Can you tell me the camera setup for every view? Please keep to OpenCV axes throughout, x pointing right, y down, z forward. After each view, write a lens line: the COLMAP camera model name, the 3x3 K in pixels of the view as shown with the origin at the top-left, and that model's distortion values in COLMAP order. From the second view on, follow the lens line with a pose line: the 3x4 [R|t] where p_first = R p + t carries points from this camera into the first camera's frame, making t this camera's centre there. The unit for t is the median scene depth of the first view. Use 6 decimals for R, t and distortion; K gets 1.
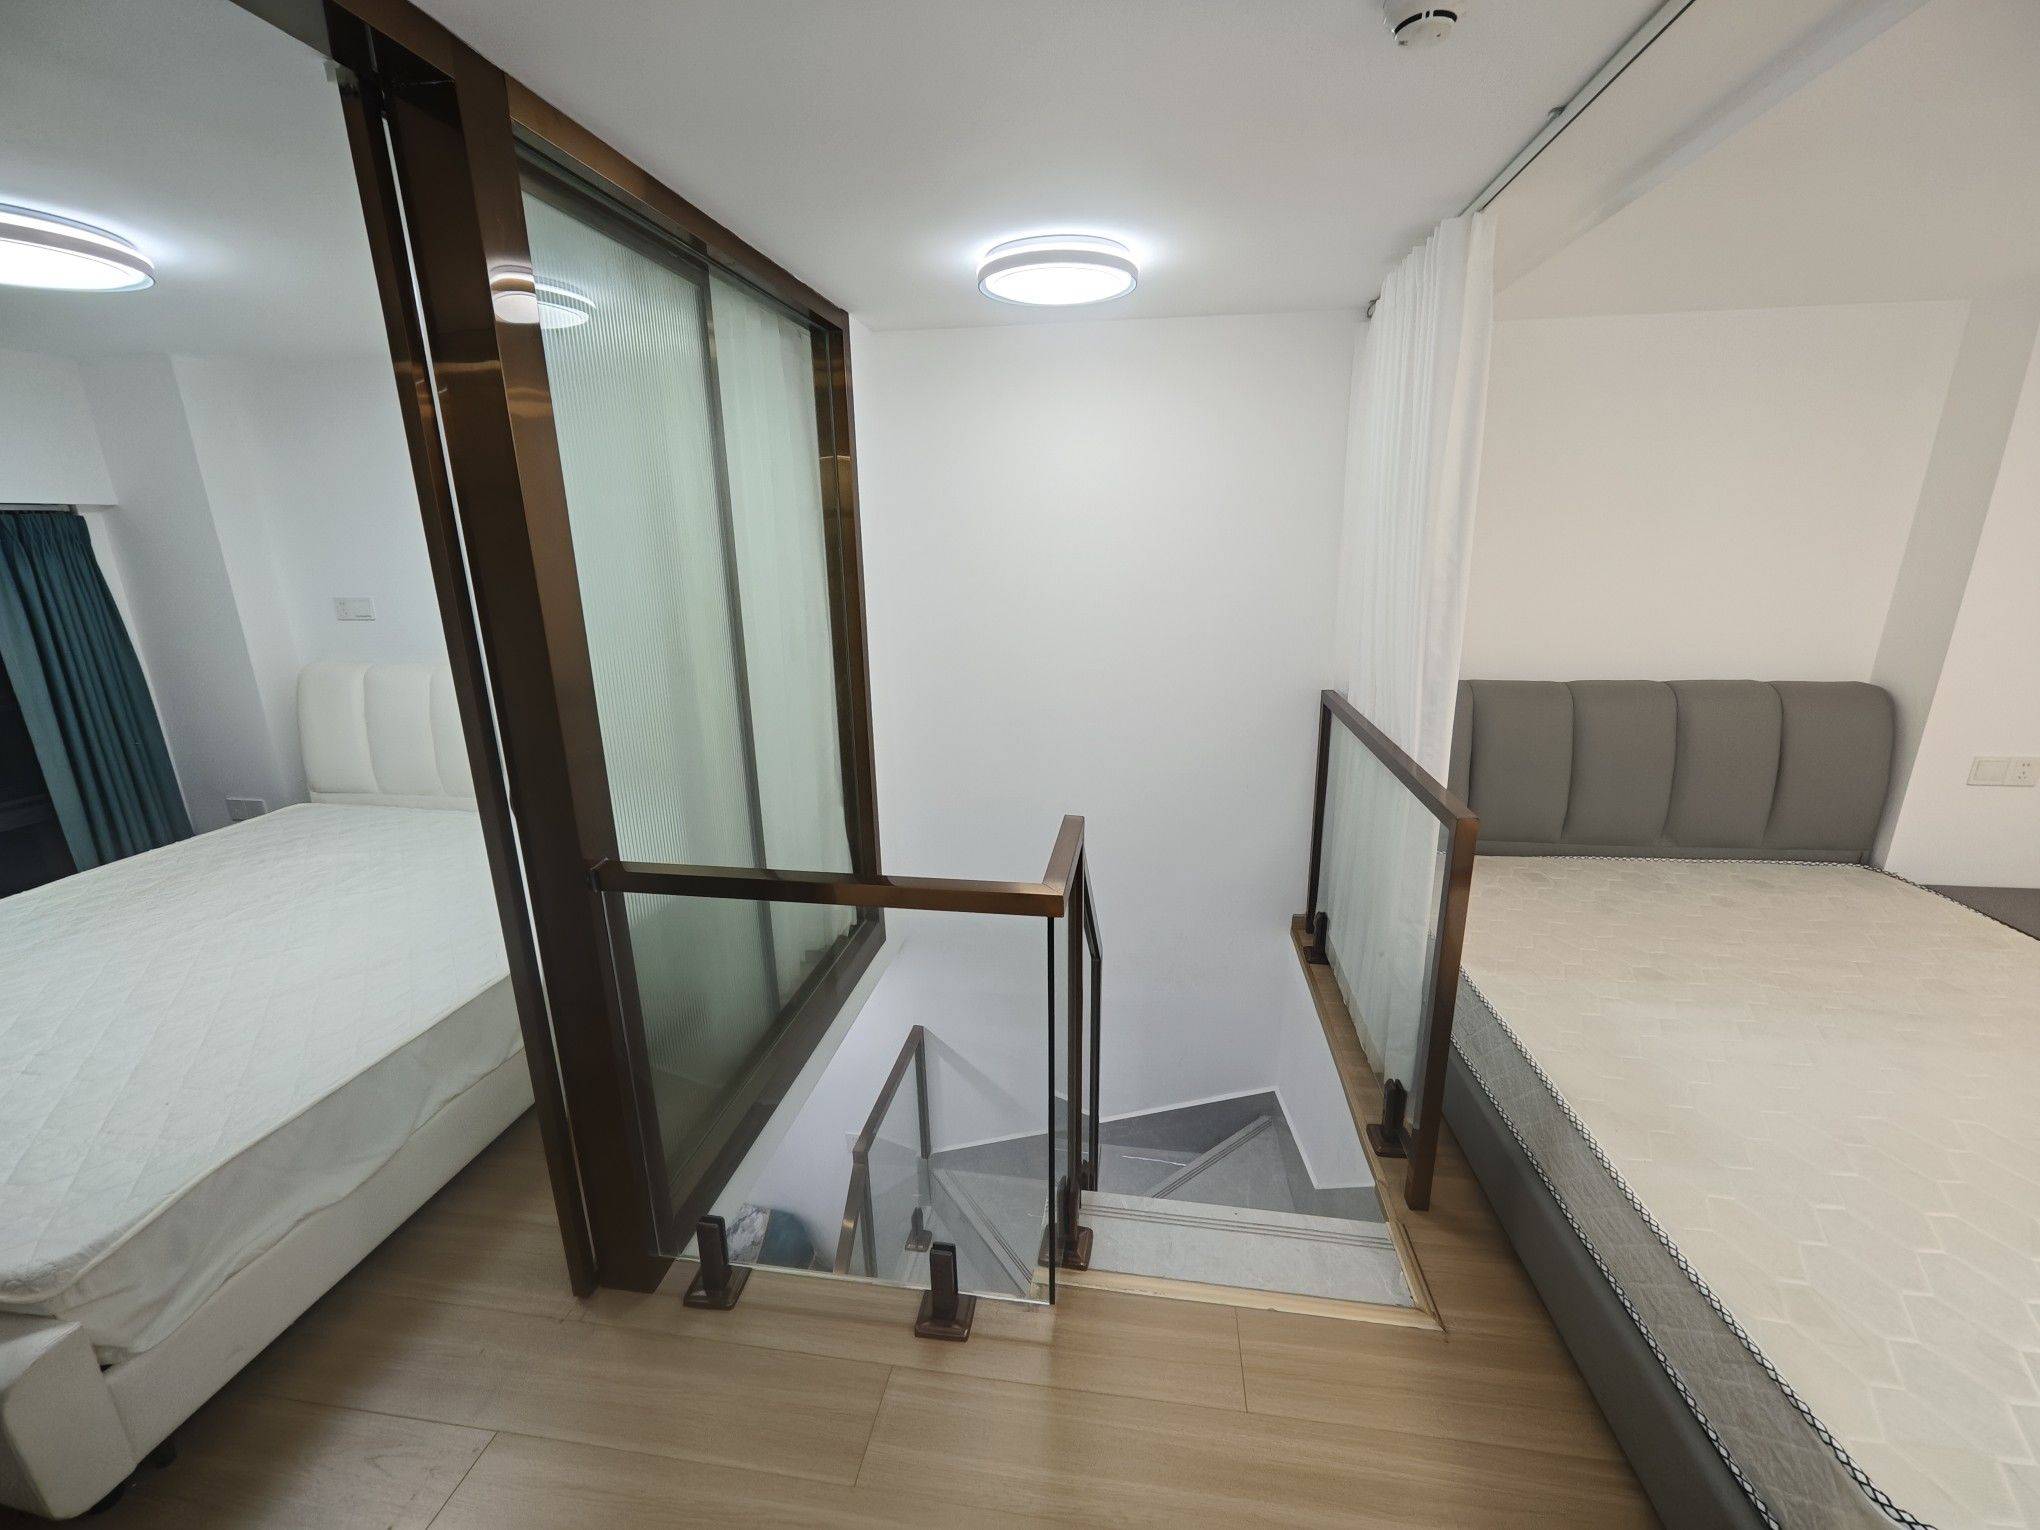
lens RADIAL K [[838.8, 0, 1027.1], [0, 838.8, 771.9], [0, 0, 1]] dist [-0.000073, 0.000619]
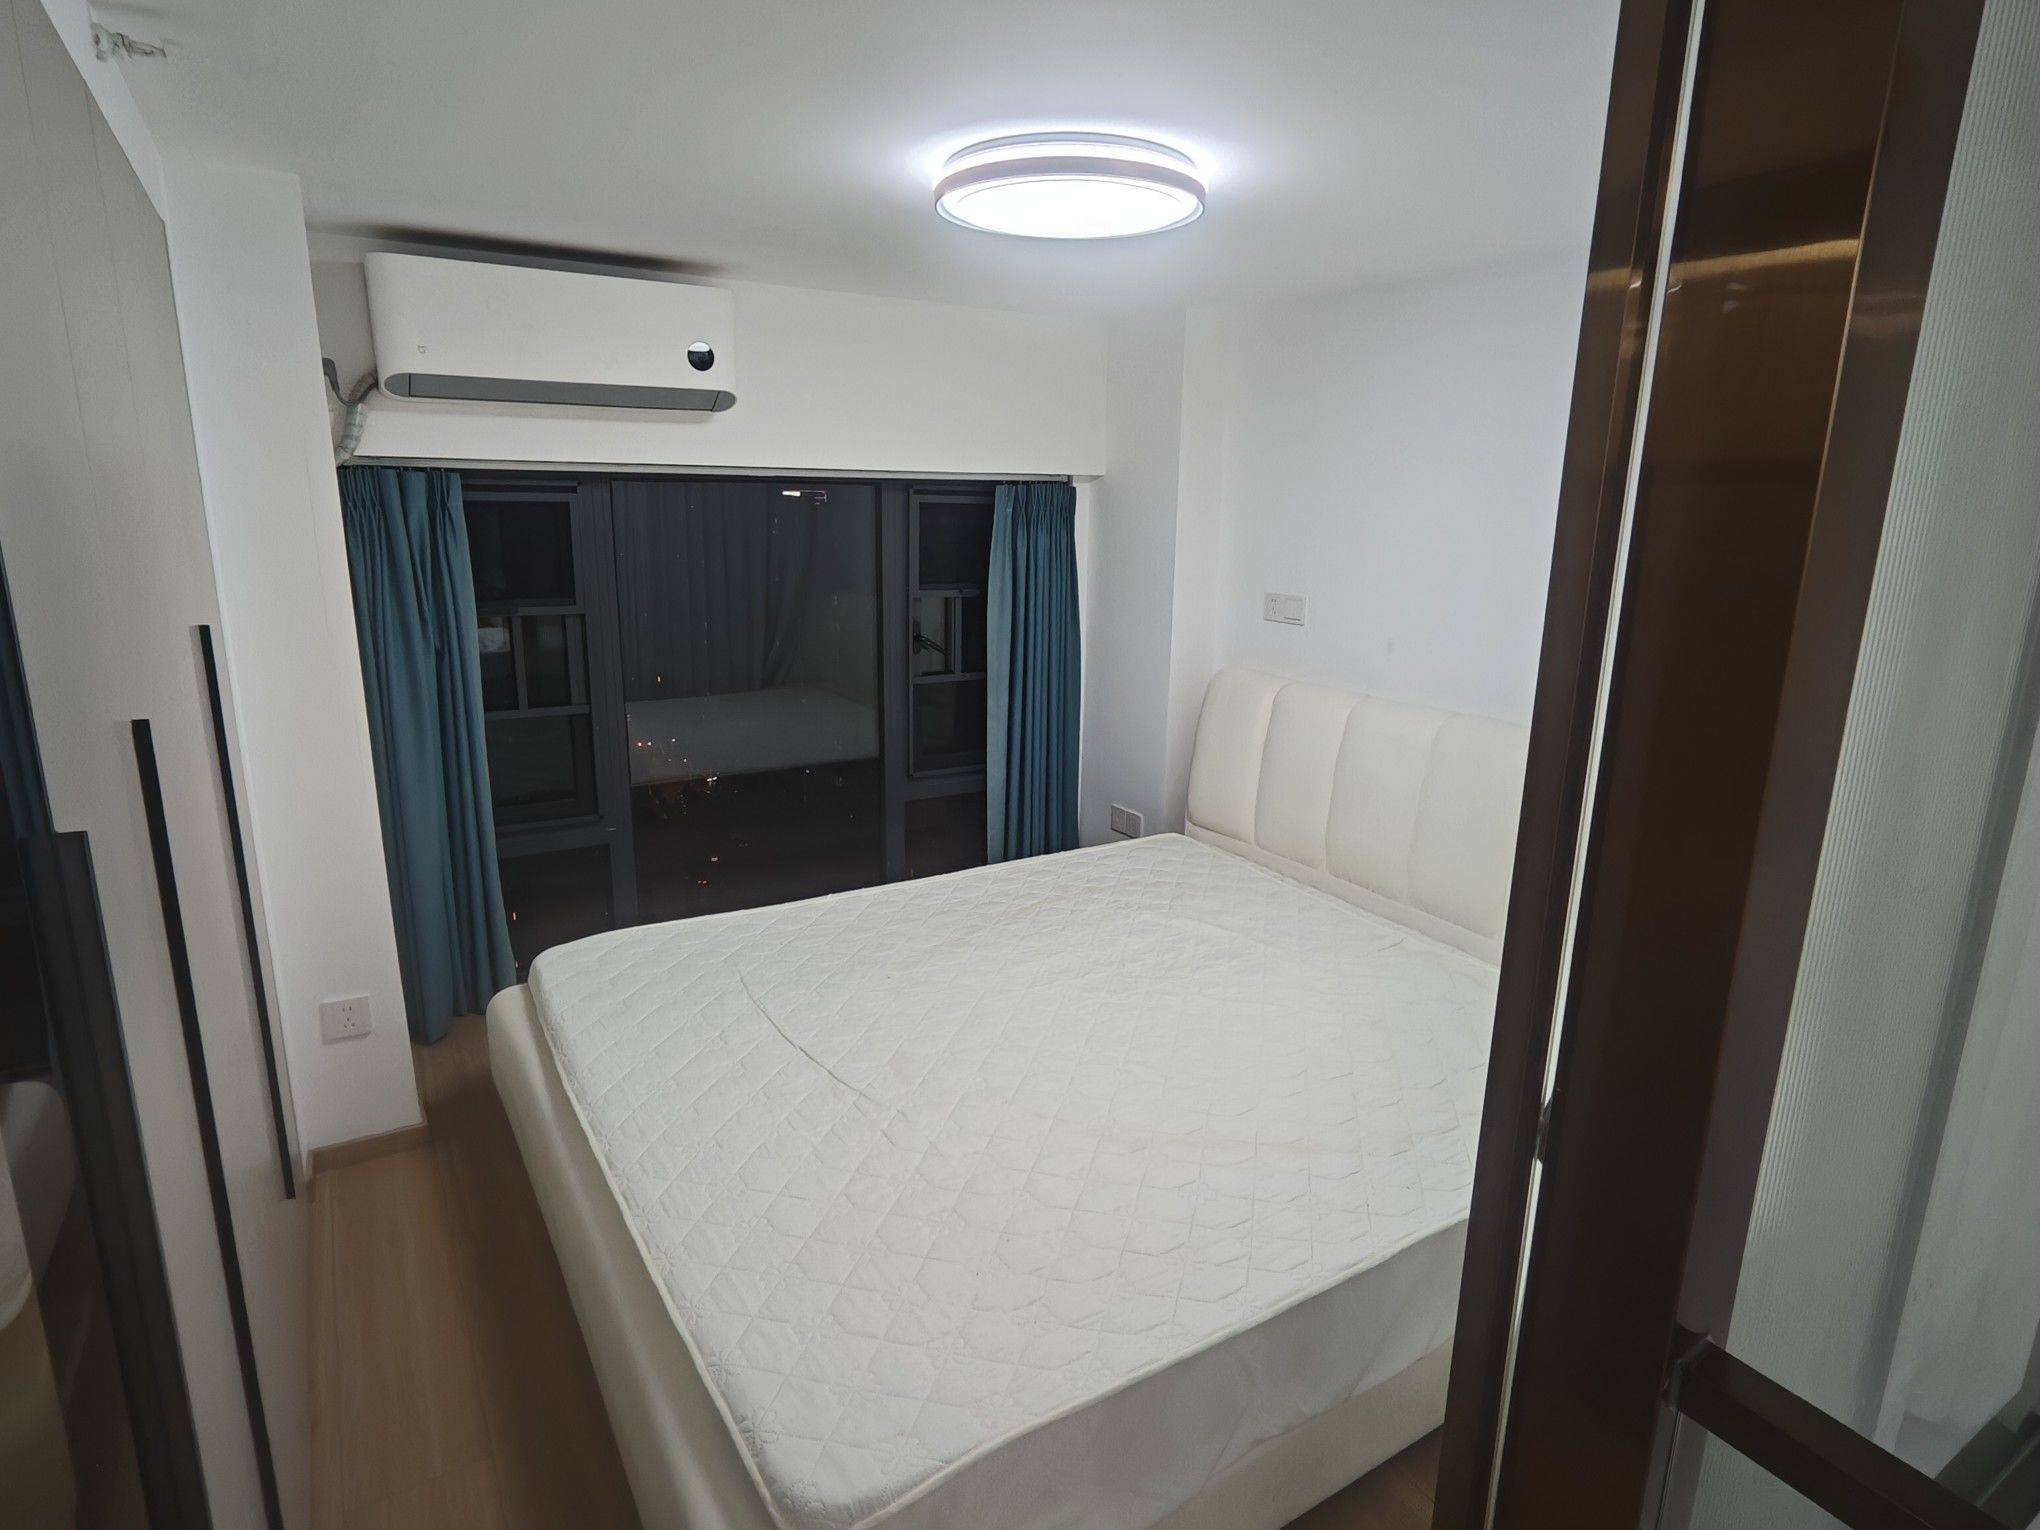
lens RADIAL K [[1106.8, 0, 1014.1], [0, 1106.8, 761.5], [0, 0, 1]] dist [0.030212, -0.000230]
pose [[0.643256, 0.203292, -0.738169, -0.175950], [-0.225501, 0.971646, 0.071085, -0.074101], [0.731690, 0.120733, 0.670860, 0.142240]]
